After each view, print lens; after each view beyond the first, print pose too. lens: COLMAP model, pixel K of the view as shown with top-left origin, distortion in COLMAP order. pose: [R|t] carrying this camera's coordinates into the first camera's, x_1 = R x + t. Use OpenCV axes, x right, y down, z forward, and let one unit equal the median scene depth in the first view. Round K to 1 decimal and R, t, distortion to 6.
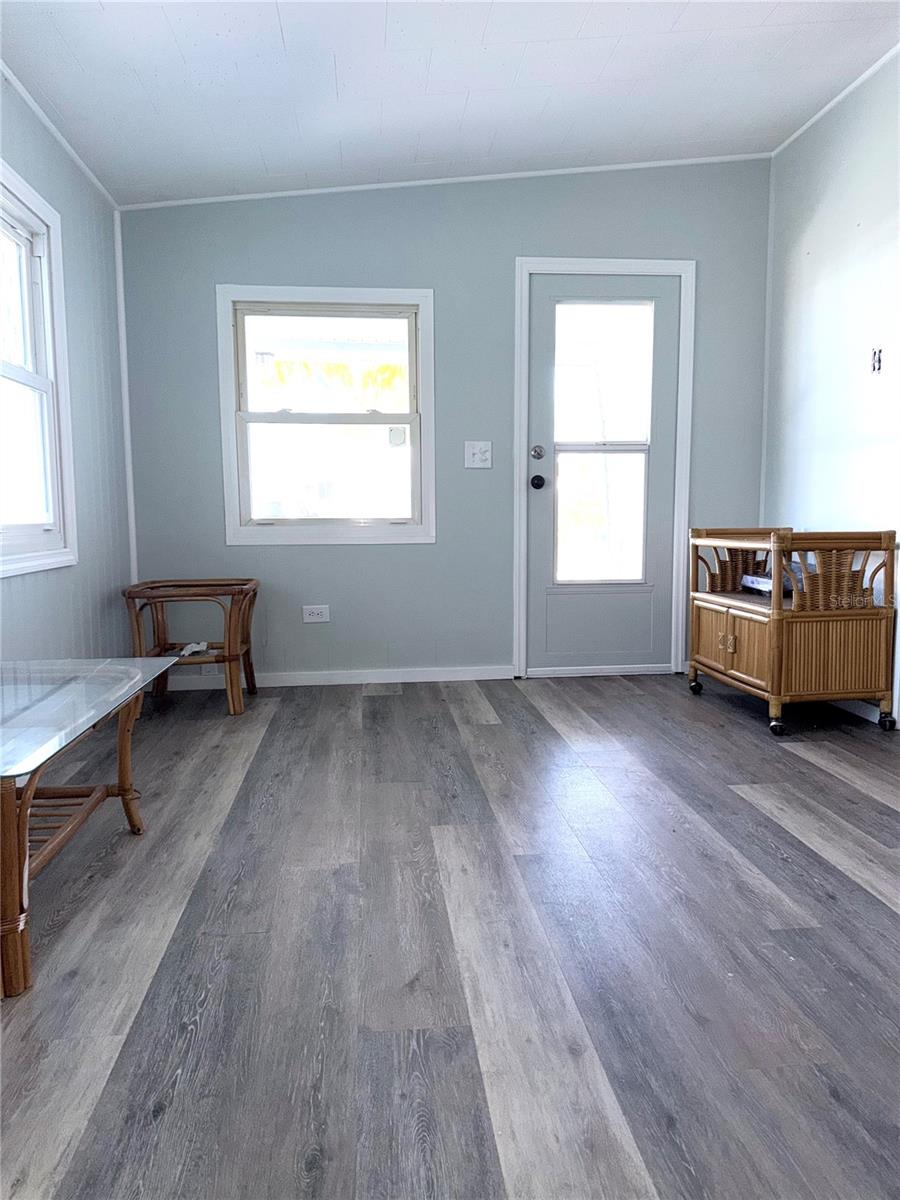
lens RADIAL K [[842.7, 0, 450.0], [0, 842.7, 600.0], [0, 0, 1]] dist [0.072952, -0.094190]
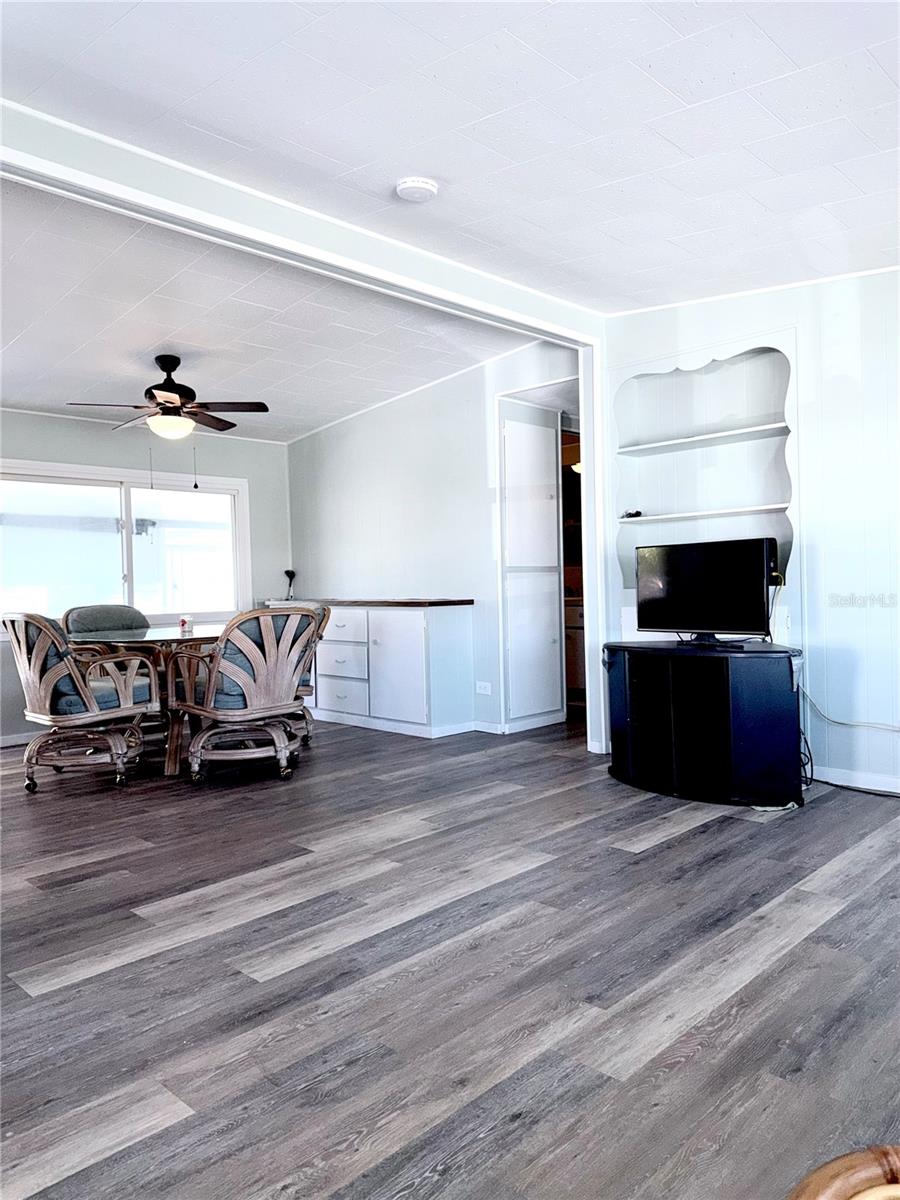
lens RADIAL K [[842.7, 0, 450.0], [0, 842.7, 600.0], [0, 0, 1]] dist [0.072952, -0.094190]
pose [[-0.639684, 0.007093, 0.768605, -0.488803], [0.111465, 0.990243, 0.083630, -0.227337], [-0.760513, 0.139169, -0.634233, 1.469161]]
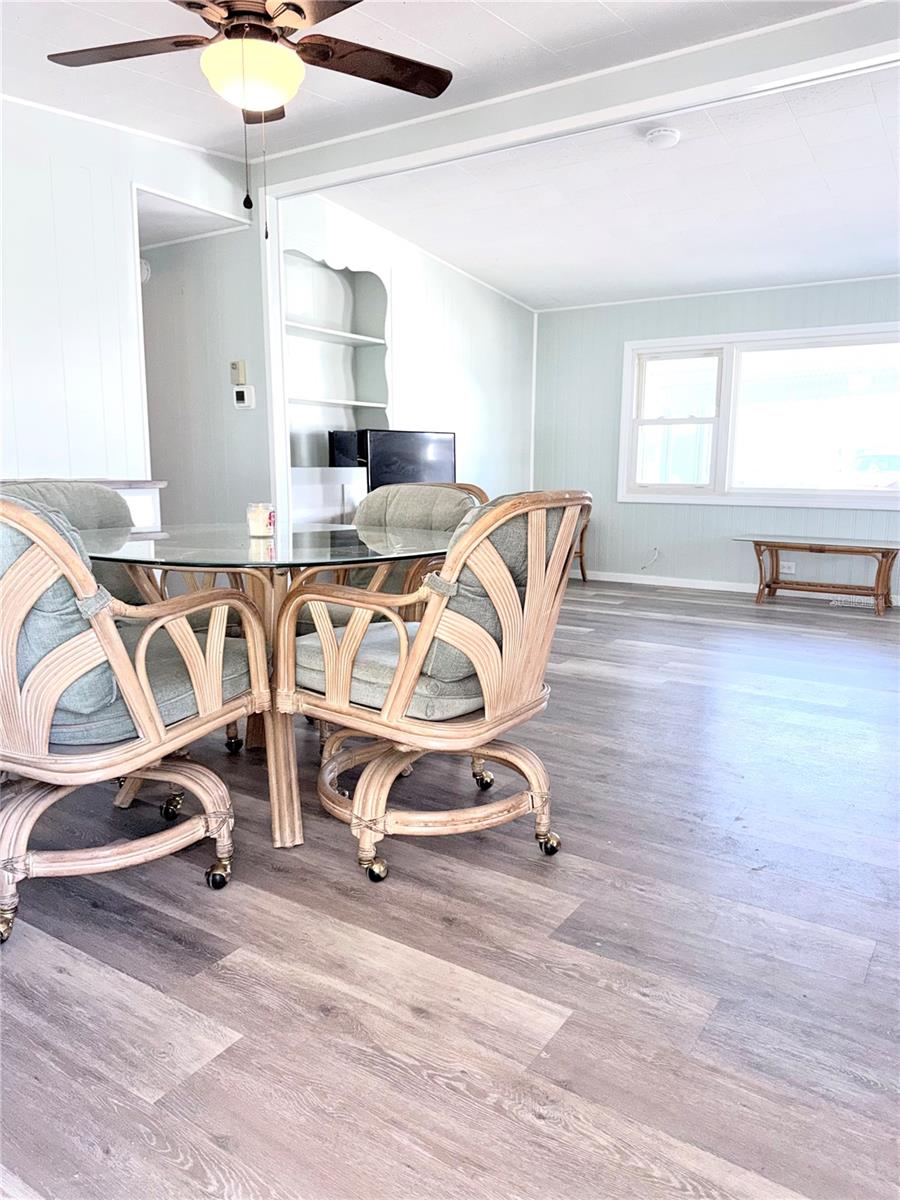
lens RADIAL K [[842.2, 0, 454.2], [0, 842.2, 585.6], [0, 0, 1]] dist [0.074658, -0.108104]
pose [[-0.628441, 0.118592, -0.768764, 2.161740], [-0.078063, 0.973705, 0.214021, -0.224526], [0.773930, 0.194511, -0.602658, 1.443482]]
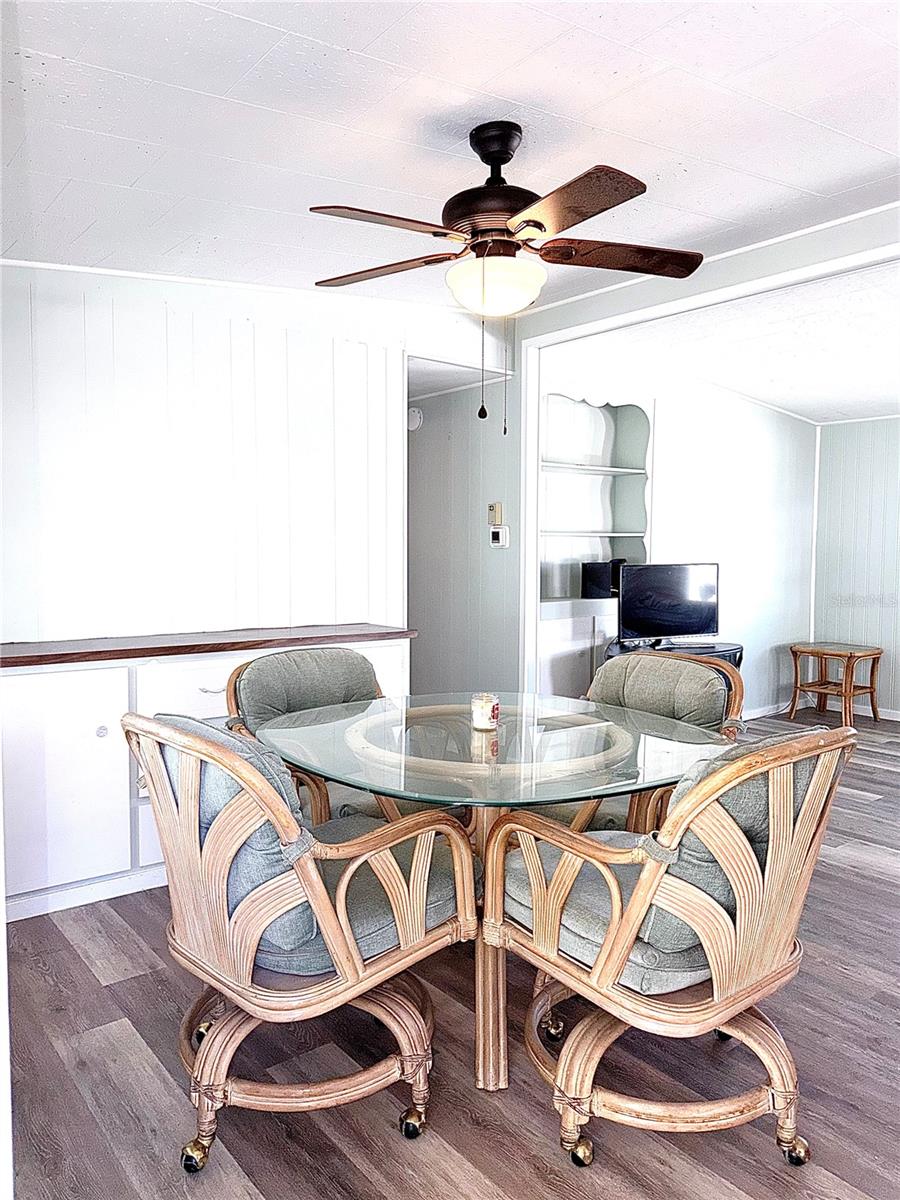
lens RADIAL K [[842.7, 0, 450.0], [0, 842.7, 600.0], [0, 0, 1]] dist [0.072952, -0.094190]
pose [[-0.840882, 0.030784, -0.540343, 2.092003], [-0.058117, 0.987472, 0.146699, -0.327235], [0.538089, 0.154759, -0.828559, 1.417490]]
